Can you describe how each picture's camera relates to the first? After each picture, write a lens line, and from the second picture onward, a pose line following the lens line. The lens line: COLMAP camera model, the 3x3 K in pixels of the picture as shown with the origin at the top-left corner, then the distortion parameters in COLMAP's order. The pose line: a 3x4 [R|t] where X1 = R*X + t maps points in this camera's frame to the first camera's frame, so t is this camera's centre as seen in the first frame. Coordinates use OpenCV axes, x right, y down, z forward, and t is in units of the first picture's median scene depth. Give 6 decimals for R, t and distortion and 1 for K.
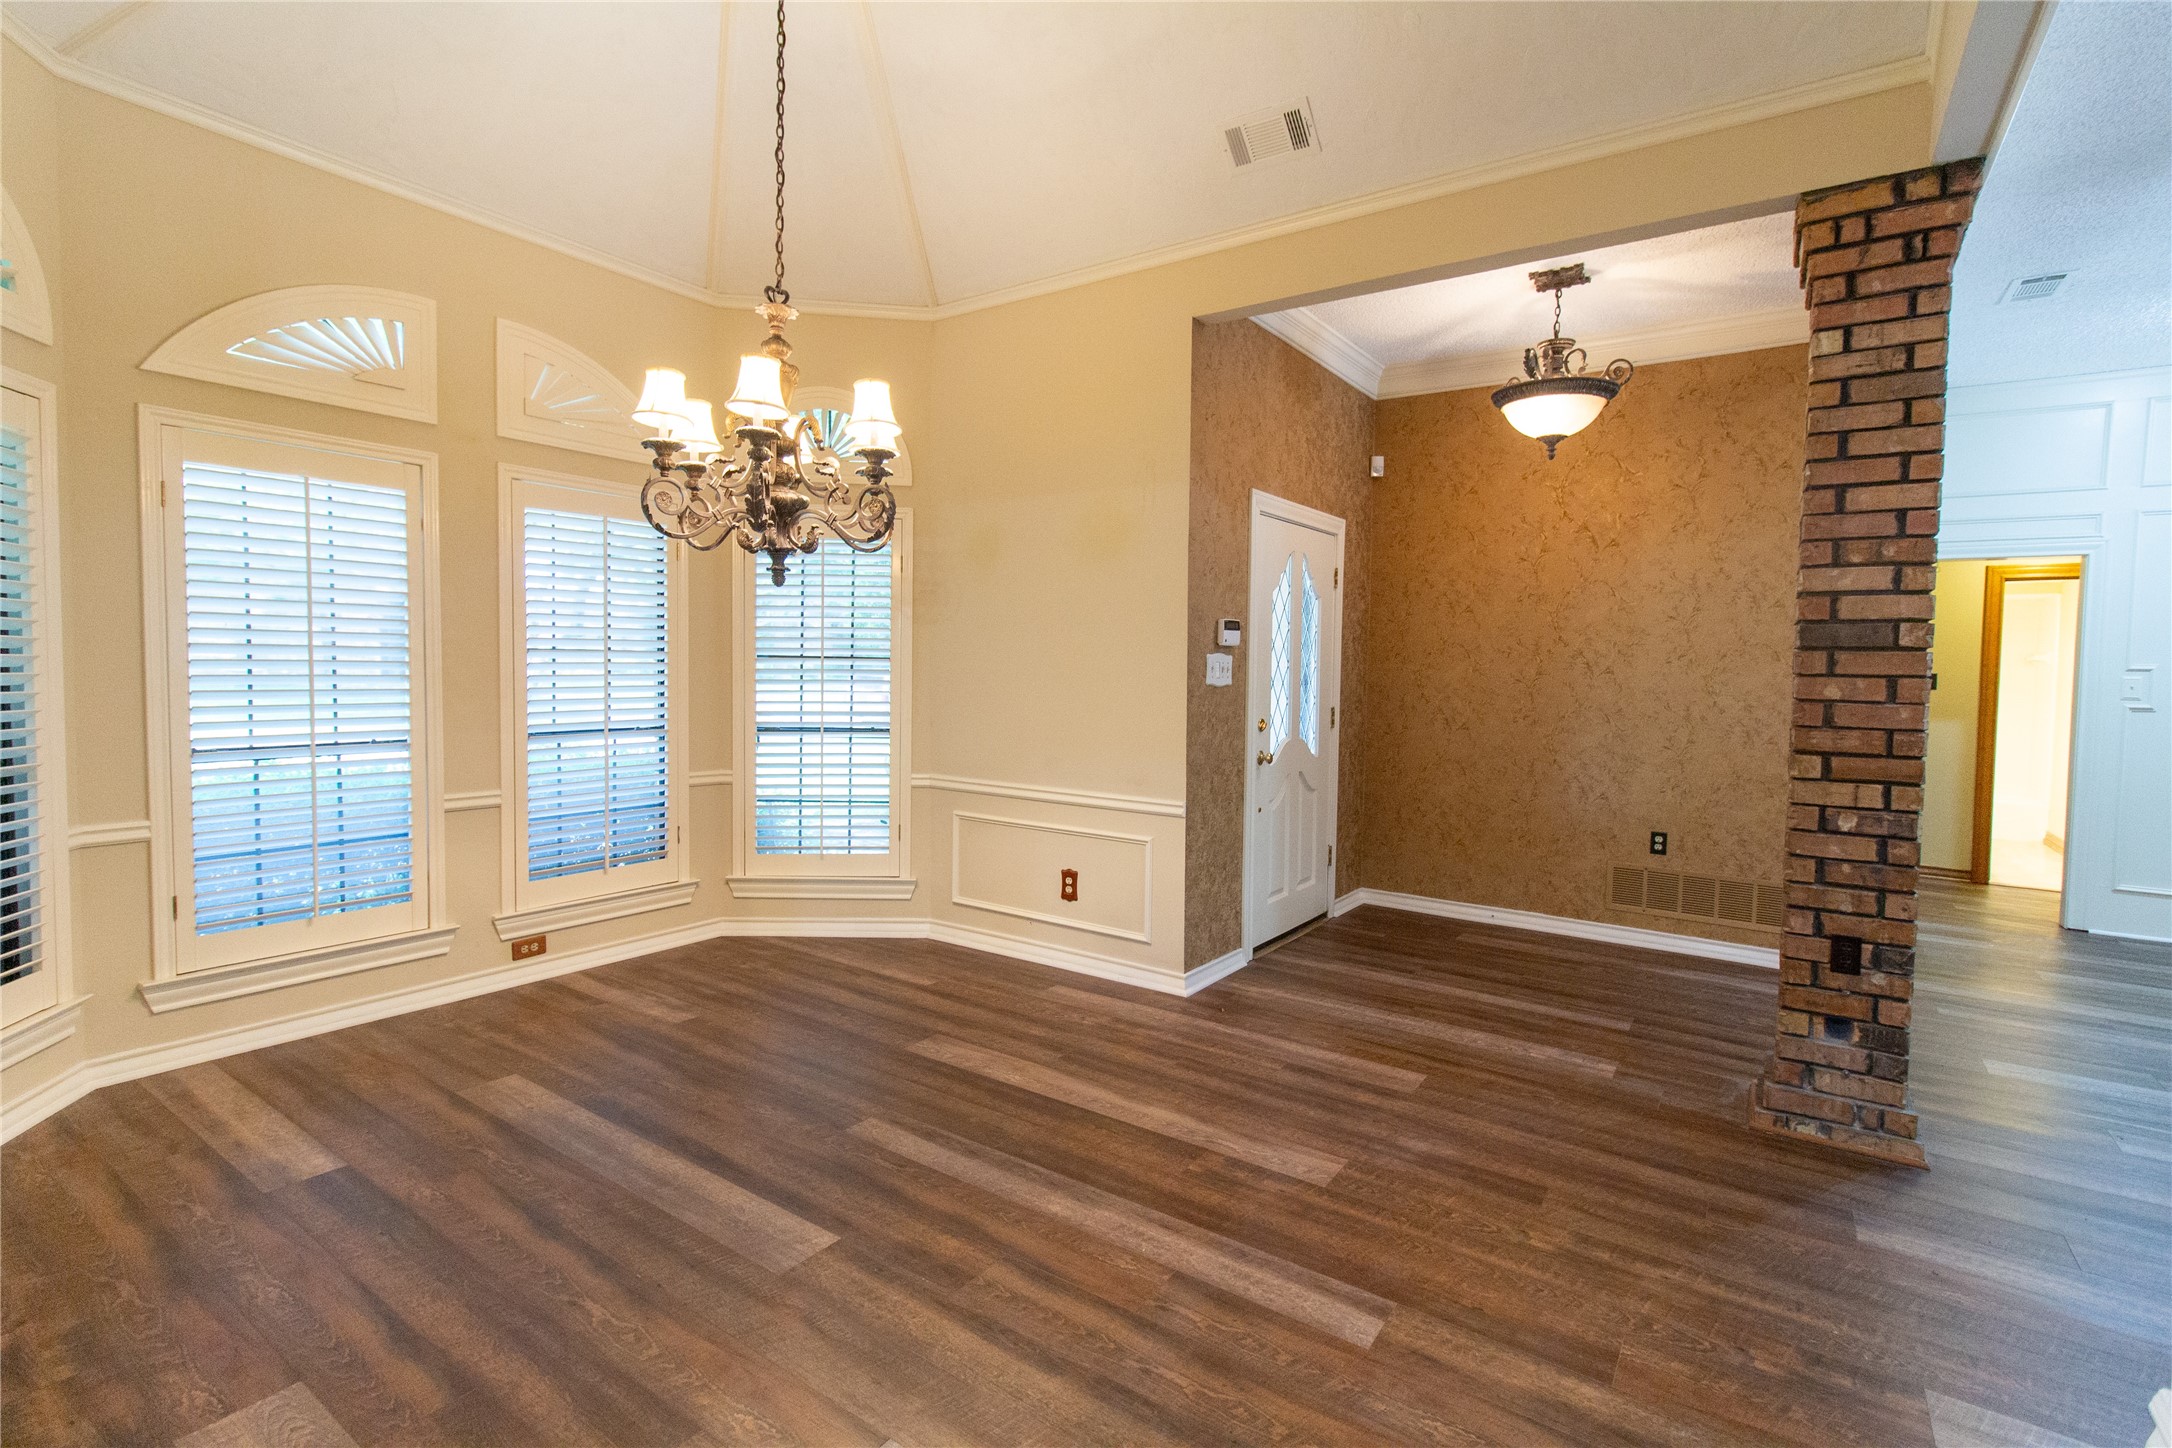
lens RADIAL K [[1000.2, 0, 1079.3], [0, 1000.2, 715.3], [0, 0, 1]] dist [0.000104, 0.000678]
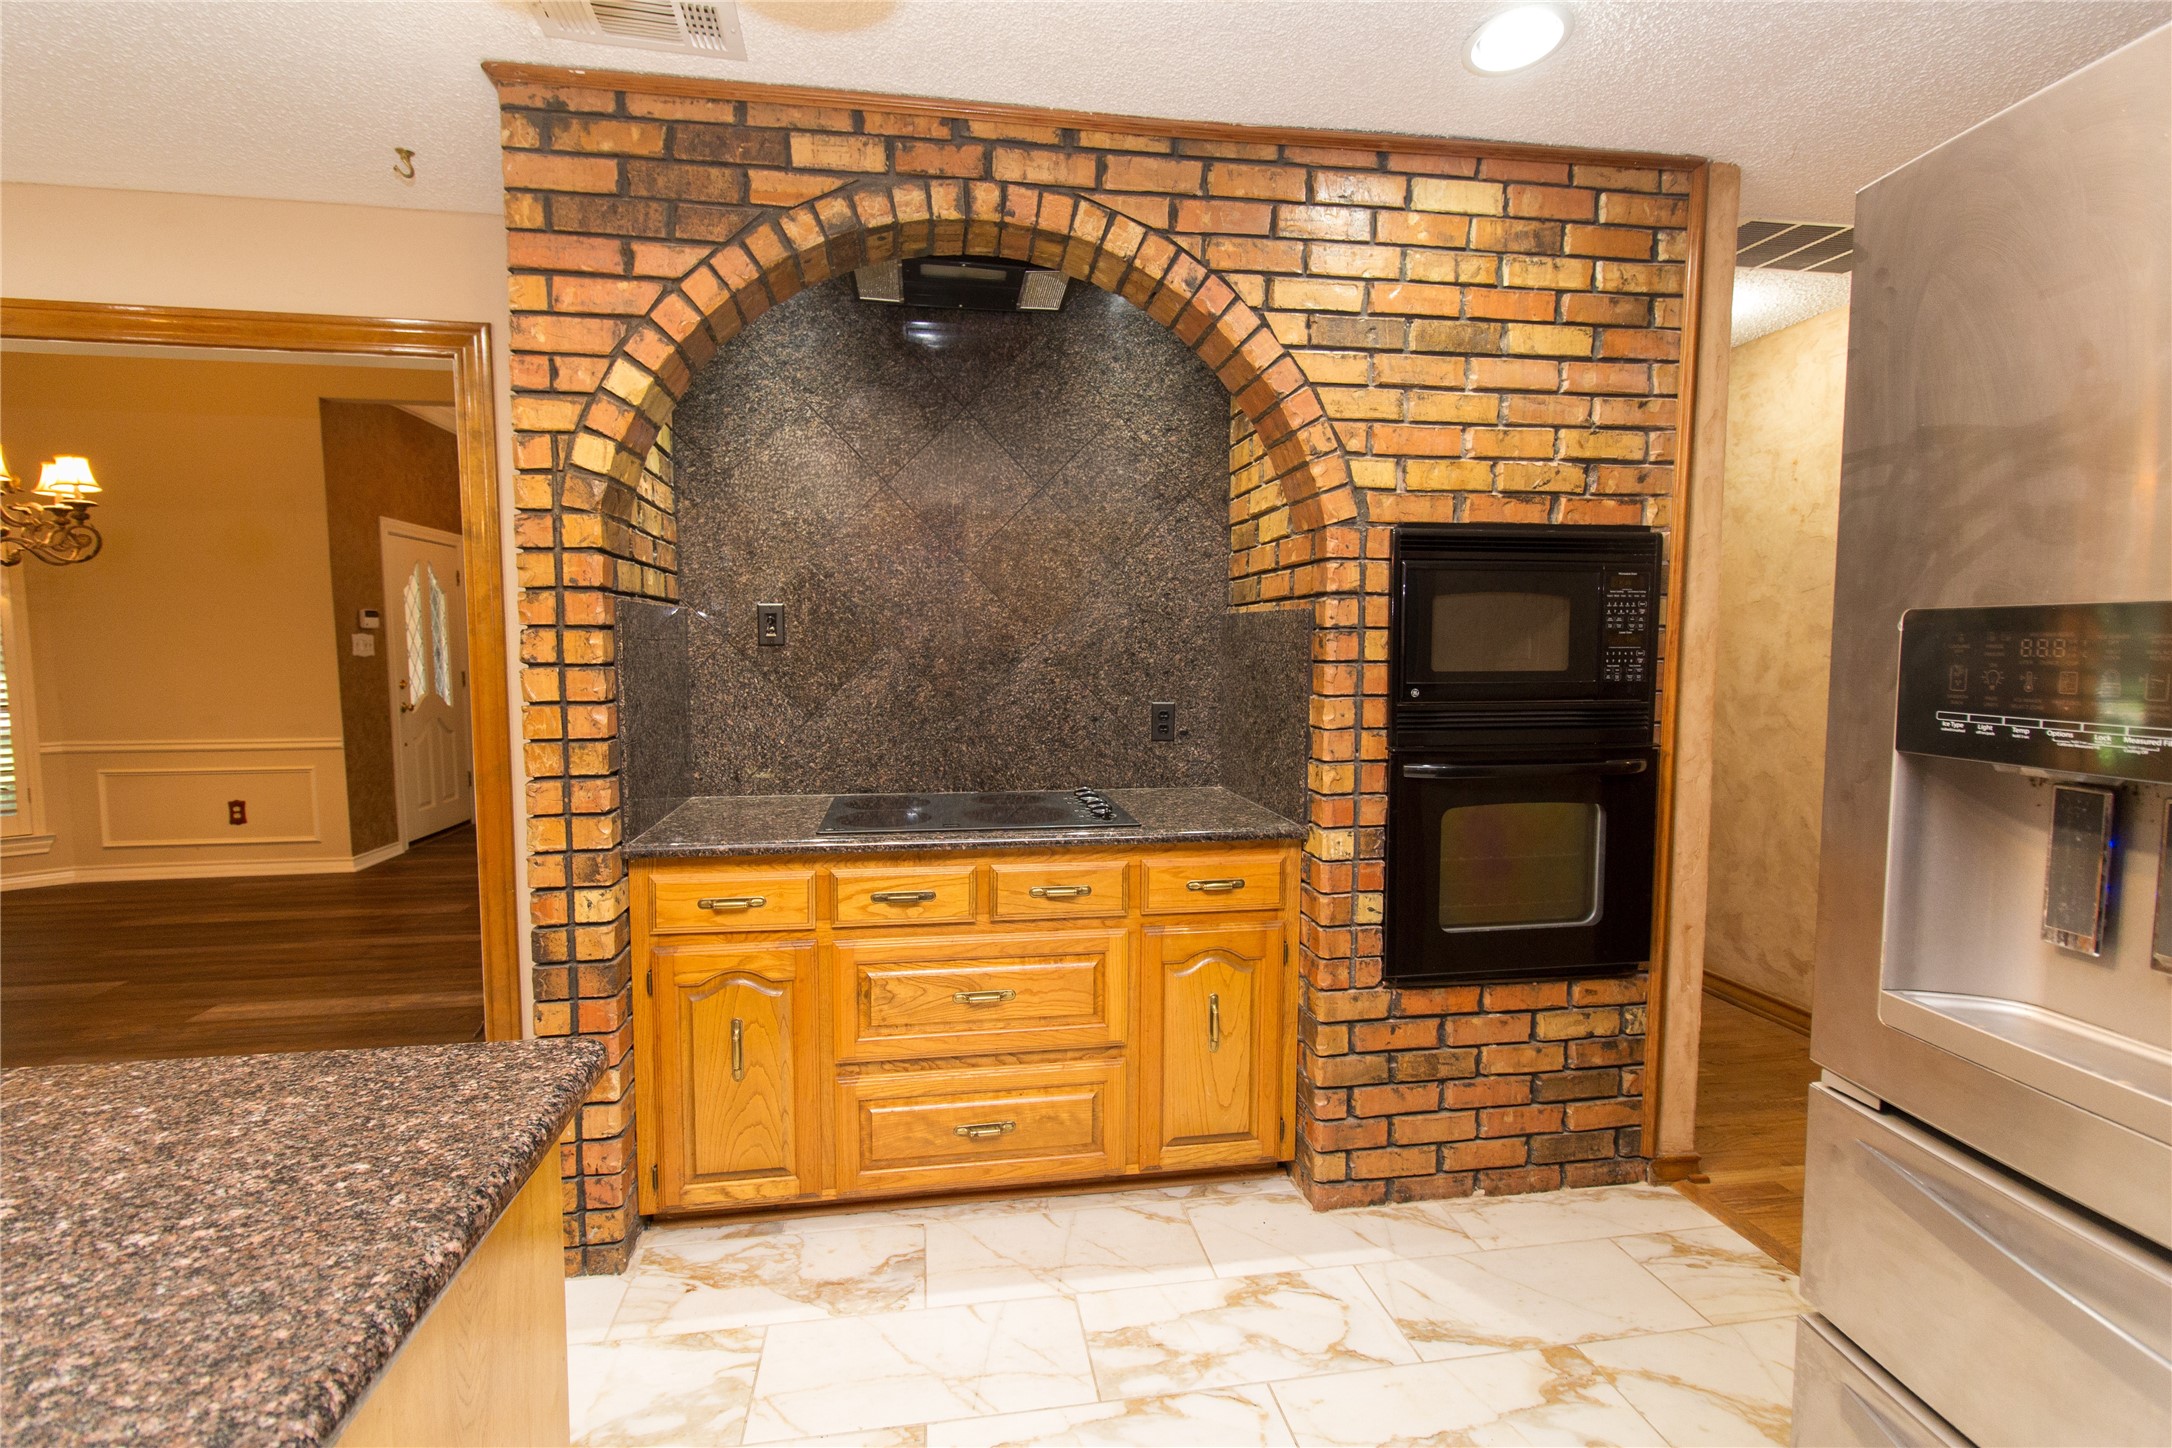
lens RADIAL K [[1000.2, 0, 1085.1], [0, 1000.2, 720.1], [0, 0, 1]] dist [0.000104, 0.000678]
pose [[0.714082, -0.071563, 0.696395, -0.255010], [0.052774, 0.997434, 0.048385, 0.094083], [-0.698070, 0.002201, 0.716026, -1.497269]]
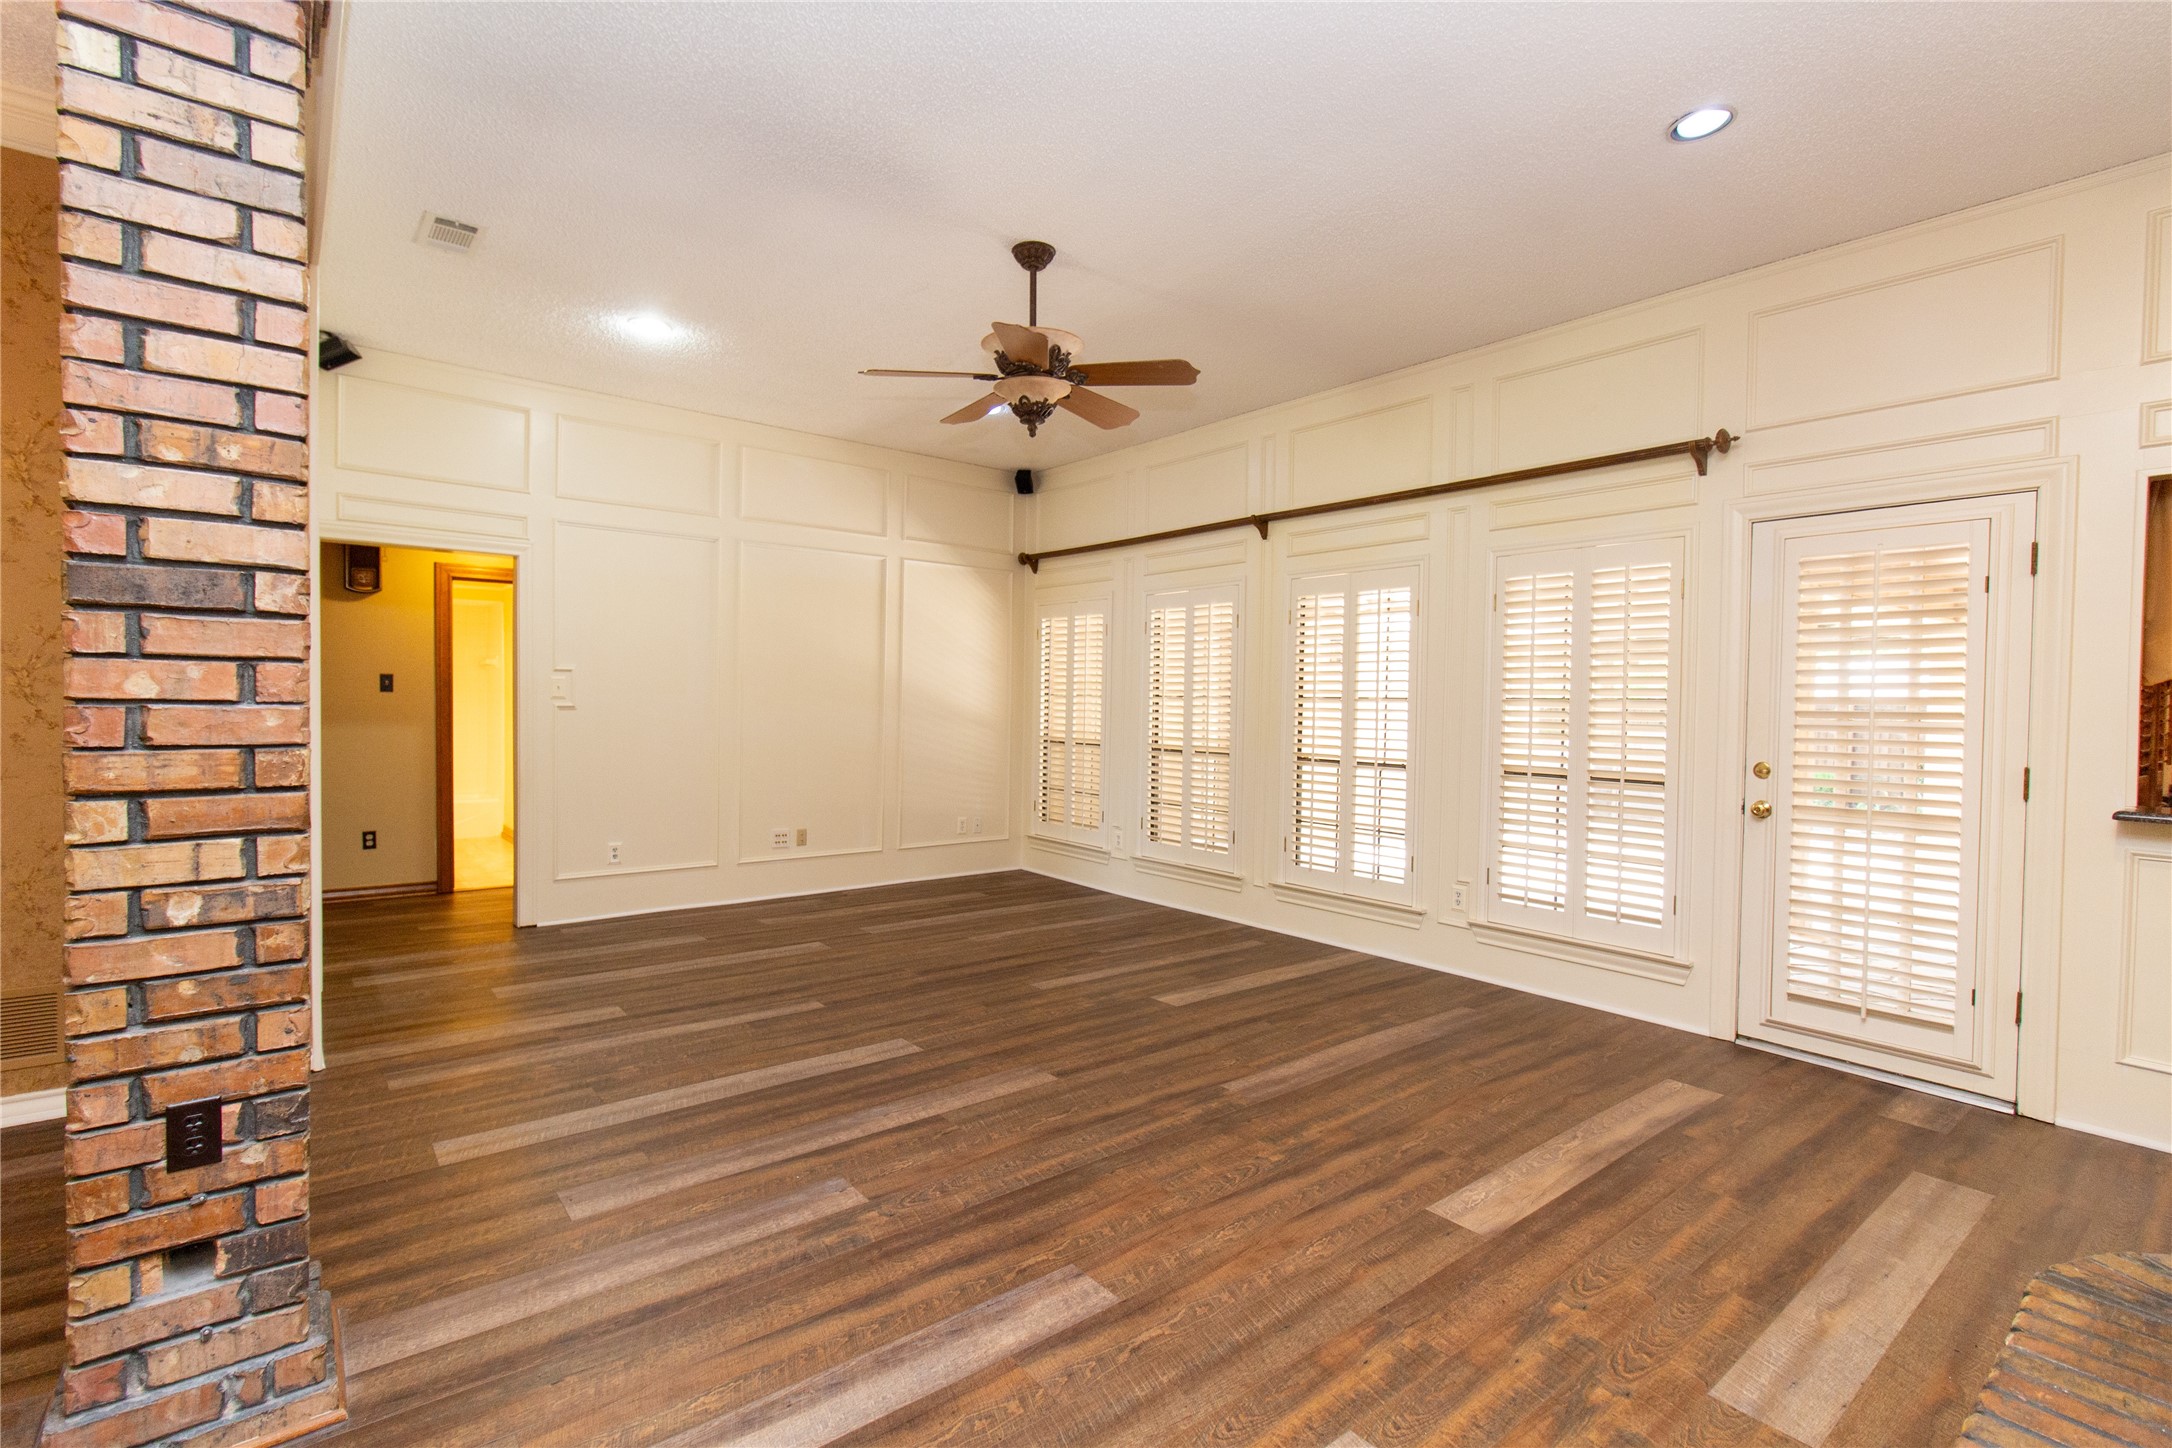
lens RADIAL K [[1000.2, 0, 1088.4], [0, 1000.2, 718.6], [0, 0, 1]] dist [0.000104, 0.000678]
pose [[0.272238, -0.029890, 0.961765, 0.348168], [0.038396, 0.999059, 0.020181, 0.004804], [-0.961463, 0.031434, 0.273130, 0.325608]]
